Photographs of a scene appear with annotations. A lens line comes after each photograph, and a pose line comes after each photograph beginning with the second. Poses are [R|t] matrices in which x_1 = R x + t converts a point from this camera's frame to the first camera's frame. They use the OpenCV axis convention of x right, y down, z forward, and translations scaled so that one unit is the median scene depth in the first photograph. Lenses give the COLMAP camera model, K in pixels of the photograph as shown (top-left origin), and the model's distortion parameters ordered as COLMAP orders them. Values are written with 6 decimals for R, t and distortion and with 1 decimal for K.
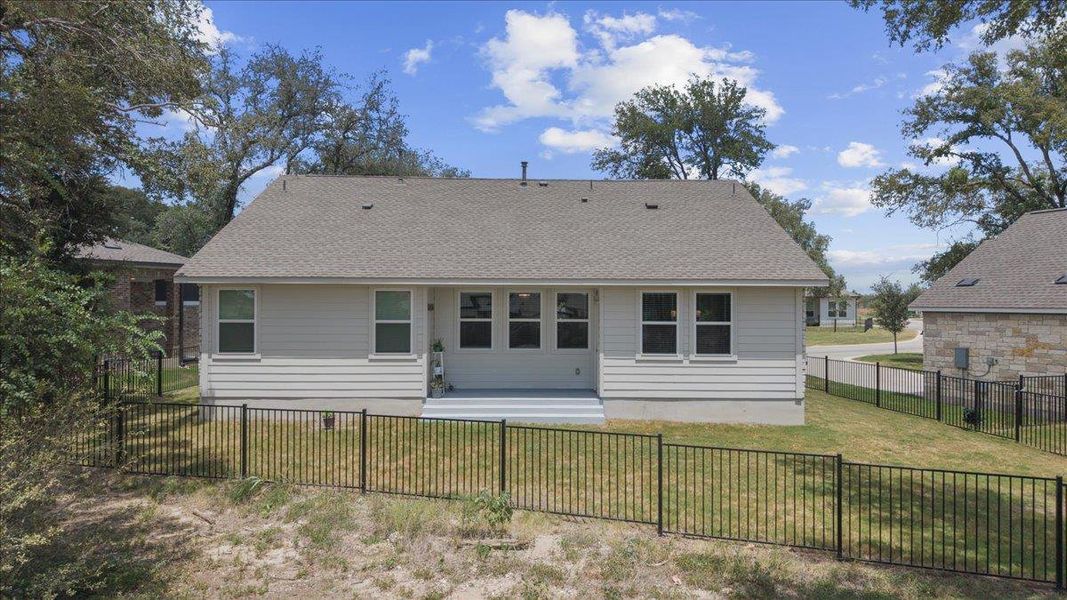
lens RADIAL K [[694.6, 0, 533.5], [0, 694.6, 300.0], [0, 0, 1]] dist [0.060946, -0.000299]
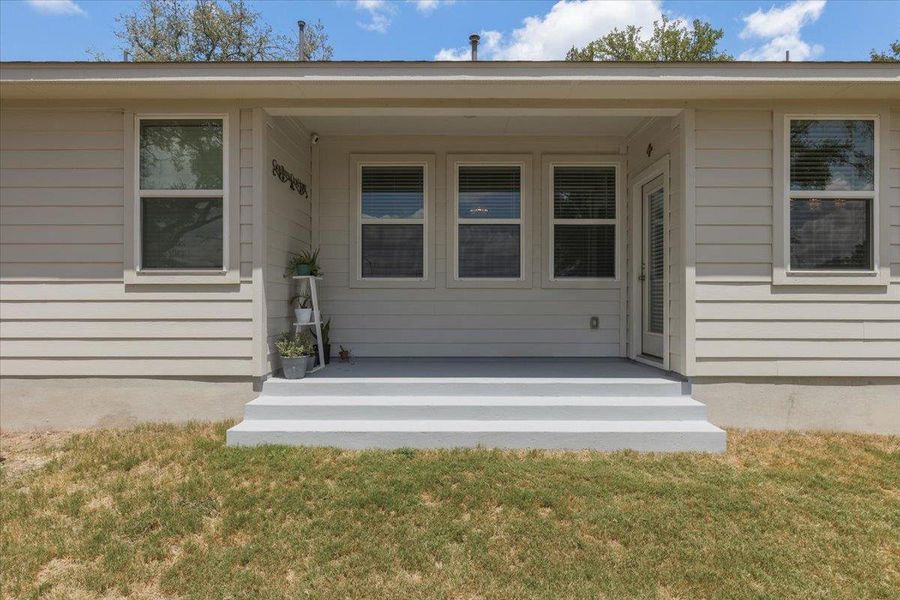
lens RADIAL K [[400.2, 0, 450.3], [0, 400.2, 305.8], [0, 0, 1]] dist [0.001656, 0.000156]
pose [[0.999636, -0.004571, -0.026585, -0.036126], [0.004338, 0.999952, -0.008829, 0.099538], [0.026624, 0.008711, 0.999608, 0.759672]]
